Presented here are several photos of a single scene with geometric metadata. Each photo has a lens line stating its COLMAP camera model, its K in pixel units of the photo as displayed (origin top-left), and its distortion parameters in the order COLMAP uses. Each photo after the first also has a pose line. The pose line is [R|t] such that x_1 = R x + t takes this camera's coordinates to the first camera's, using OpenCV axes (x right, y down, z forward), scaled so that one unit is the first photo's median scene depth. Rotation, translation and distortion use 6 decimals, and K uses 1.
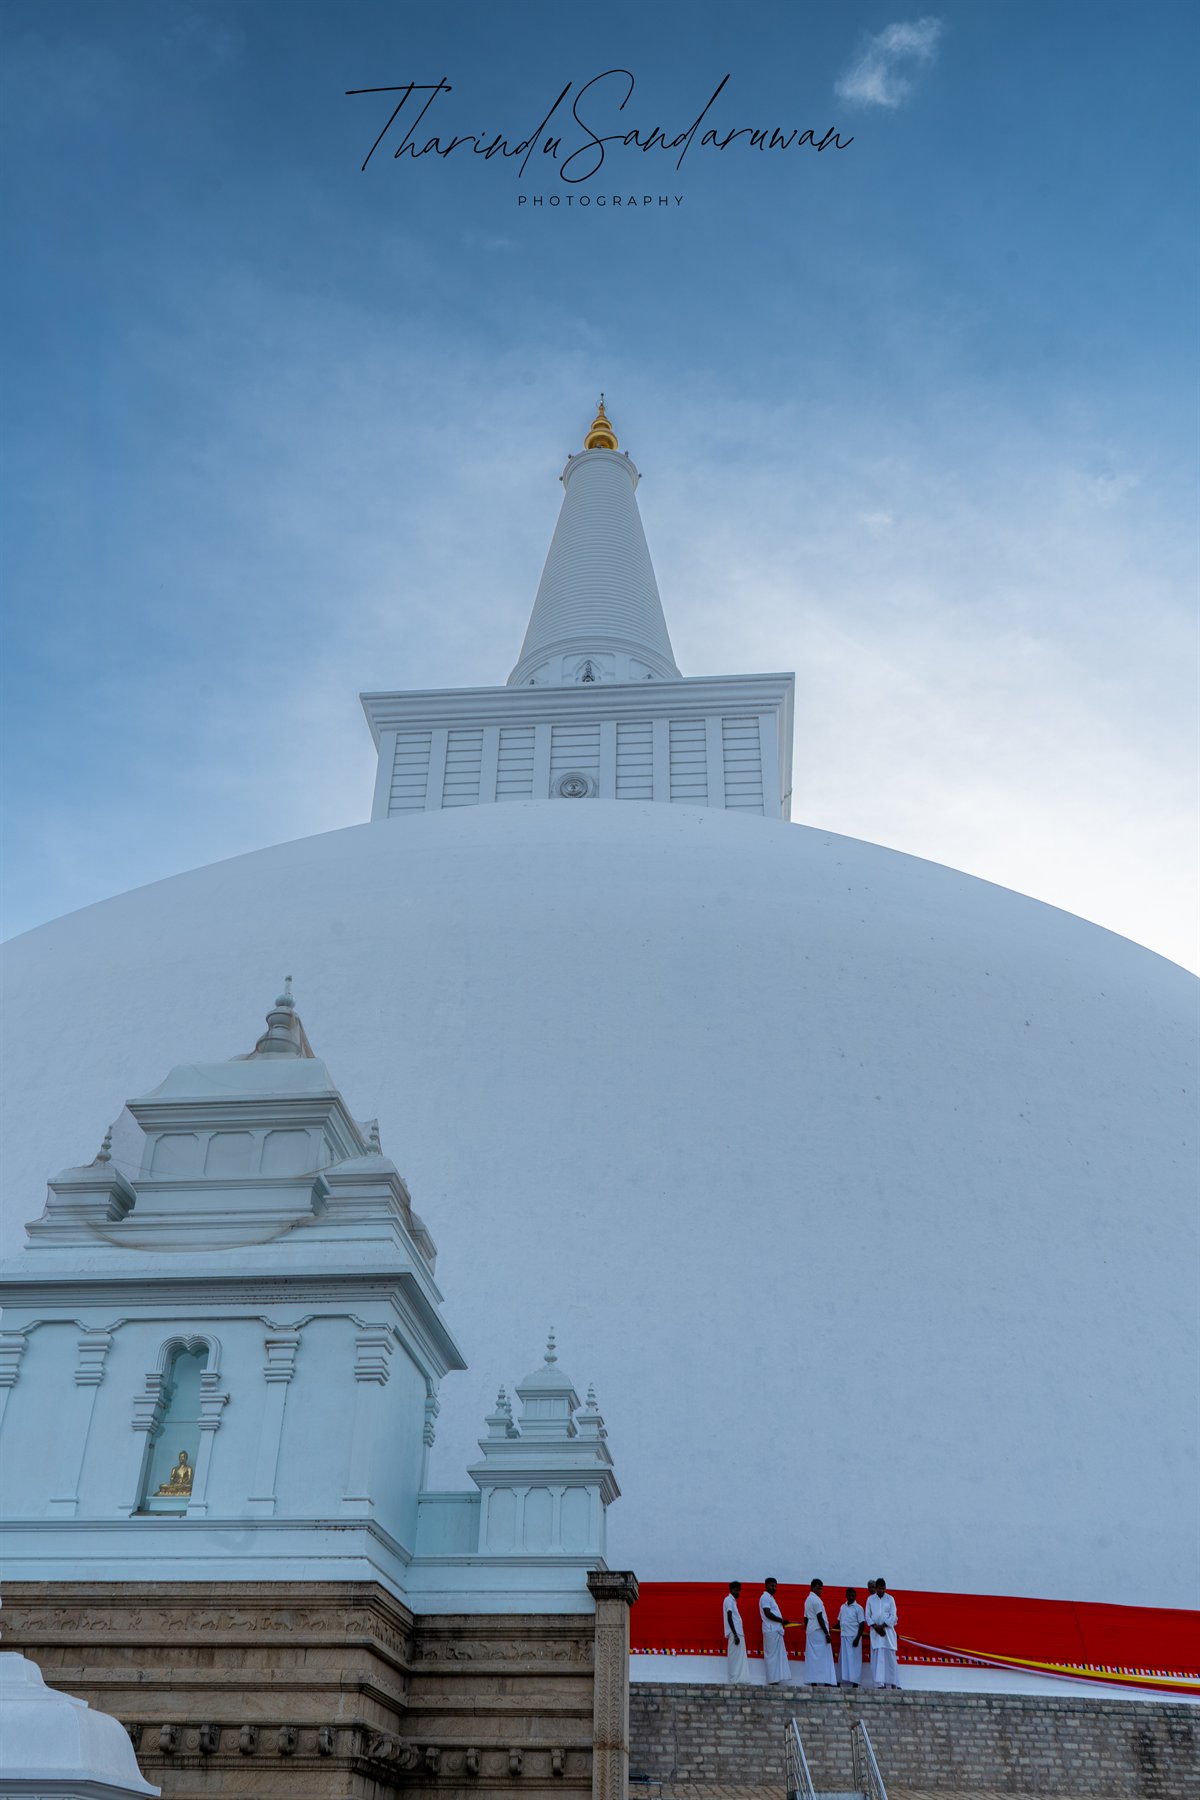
lens RADIAL K [[1423.9, 0, 600.0], [0, 1423.9, 900.0], [0, 0, 1]] dist [0.008547, 0.004069]
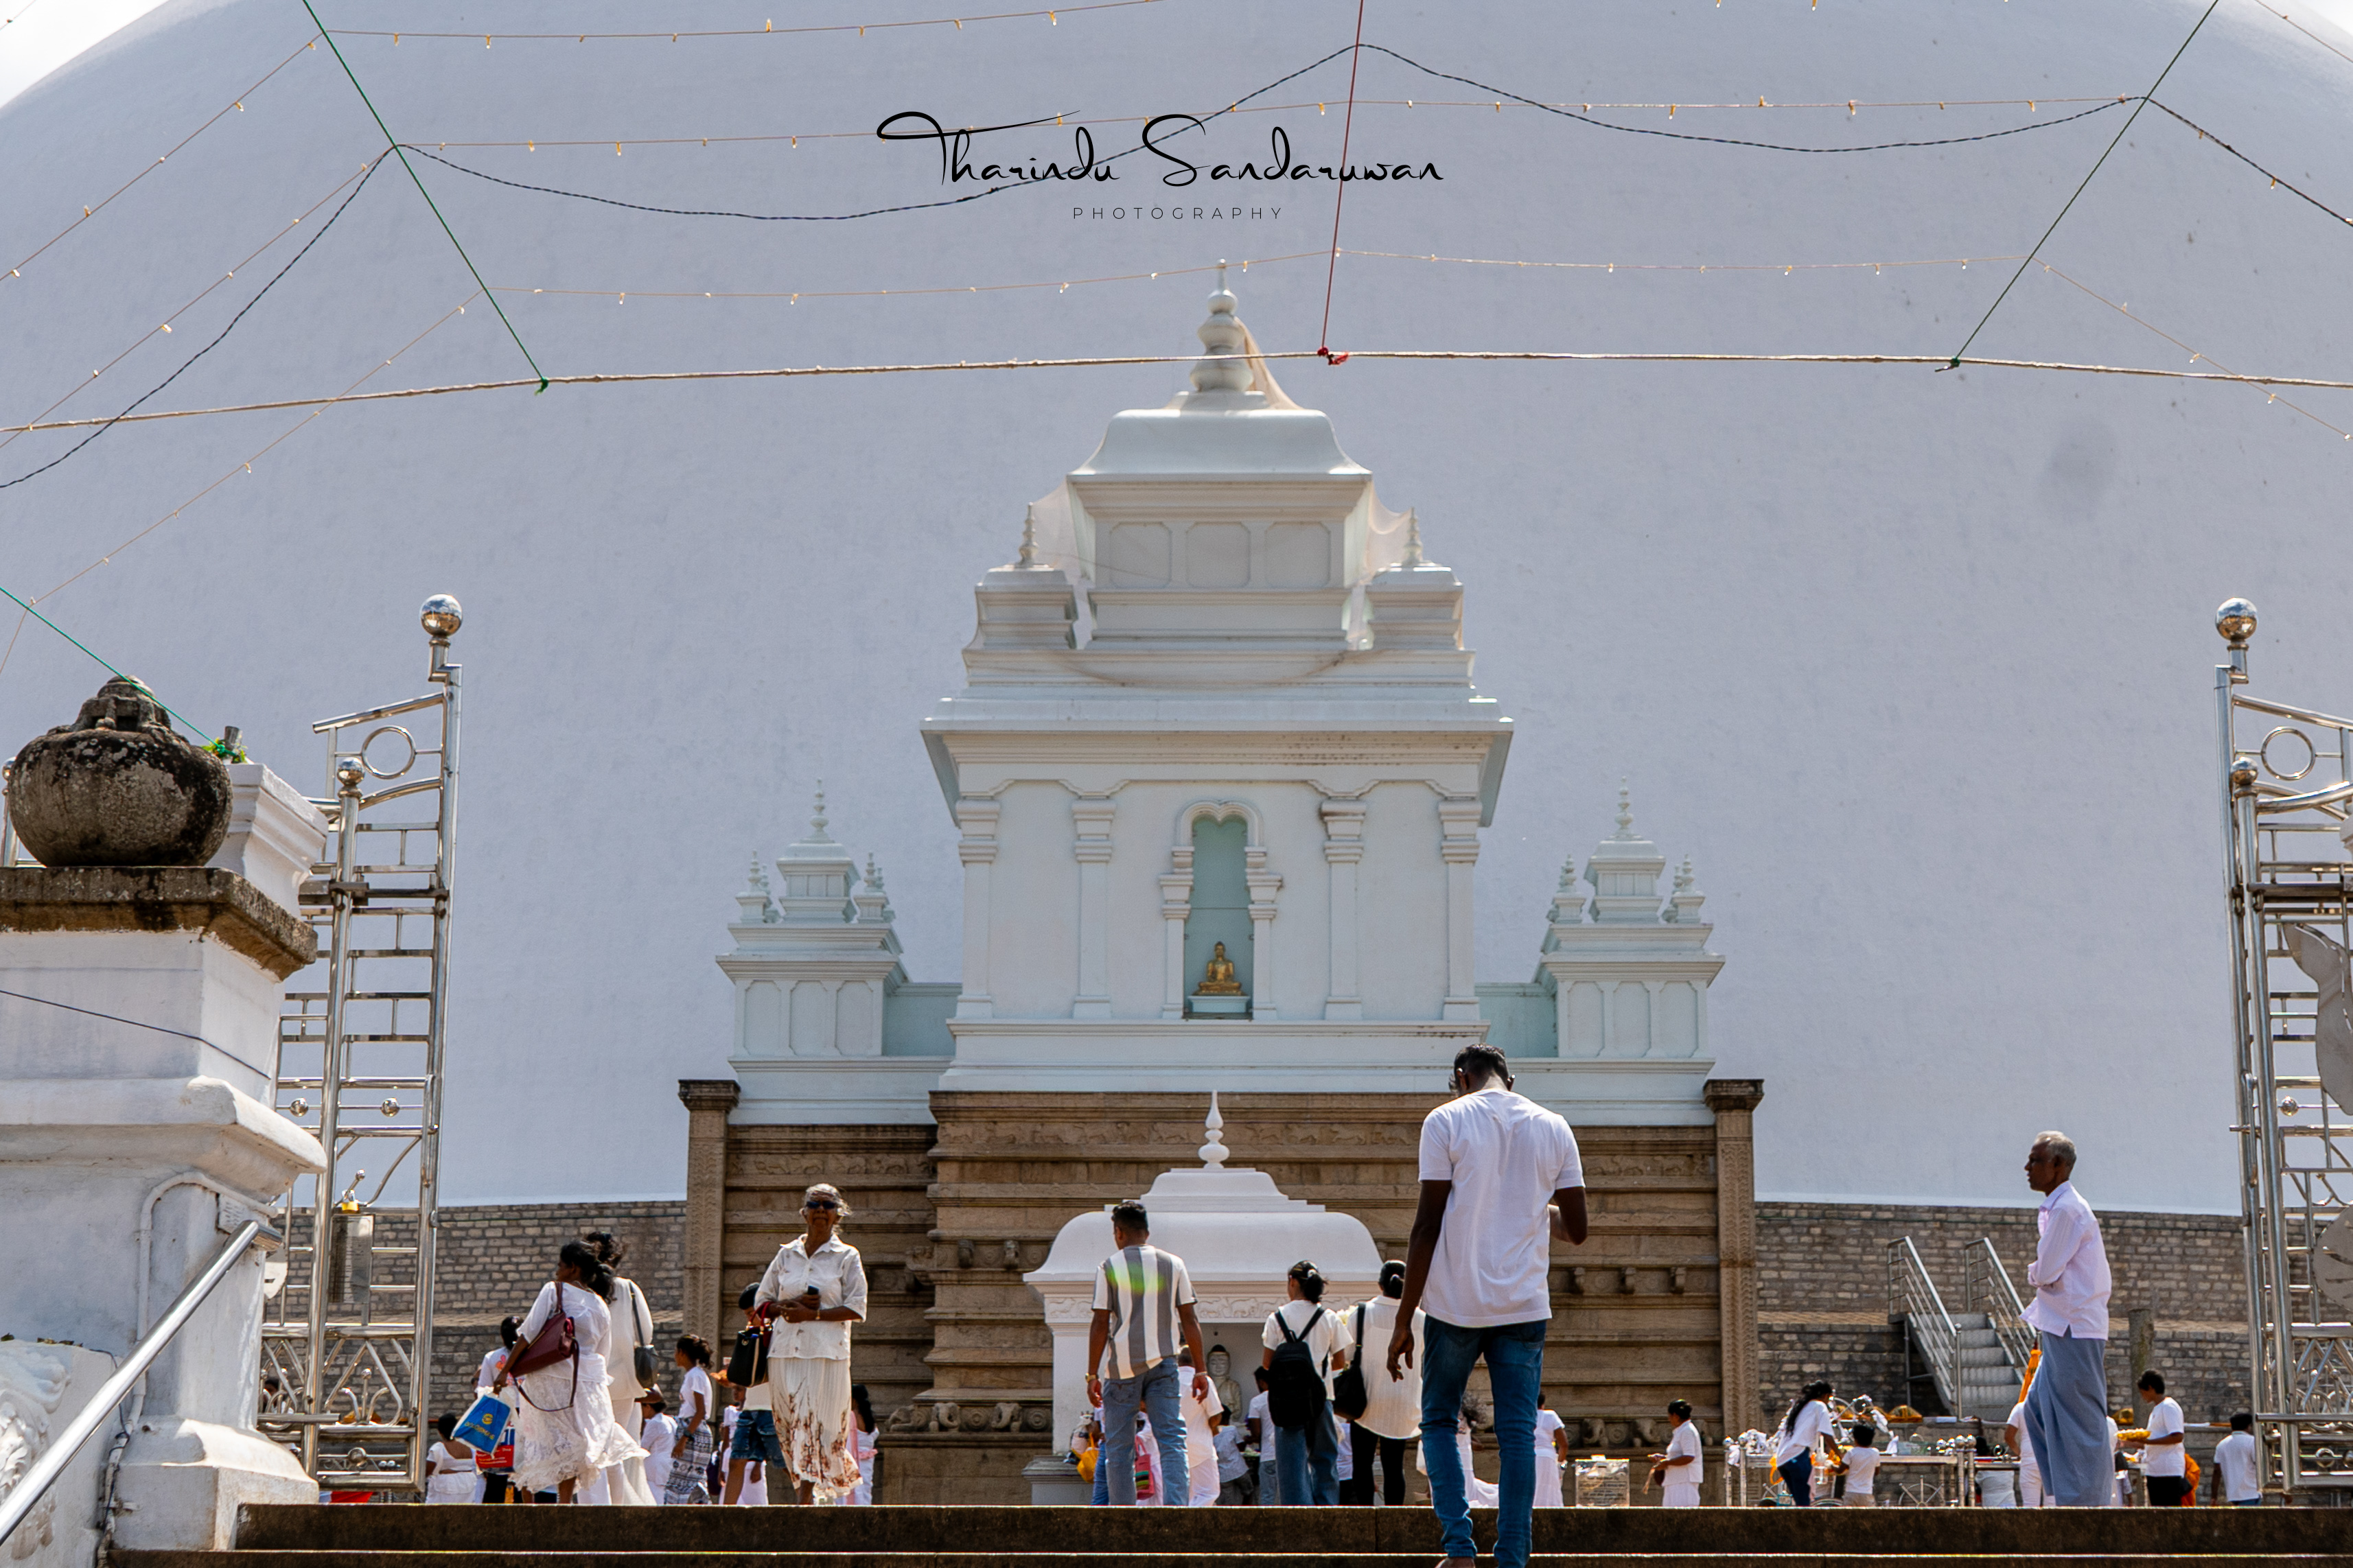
lens RADIAL K [[3505.7, 0, 1176.5], [0, 3505.7, 784.0], [0, 0, 1]] dist [0.014057, -0.002435]
pose [[0.993212, 0.009449, 0.115937, -0.479555], [-0.051559, 0.929197, 0.365971, -0.356816], [-0.104271, -0.369464, 0.923376, -0.667776]]
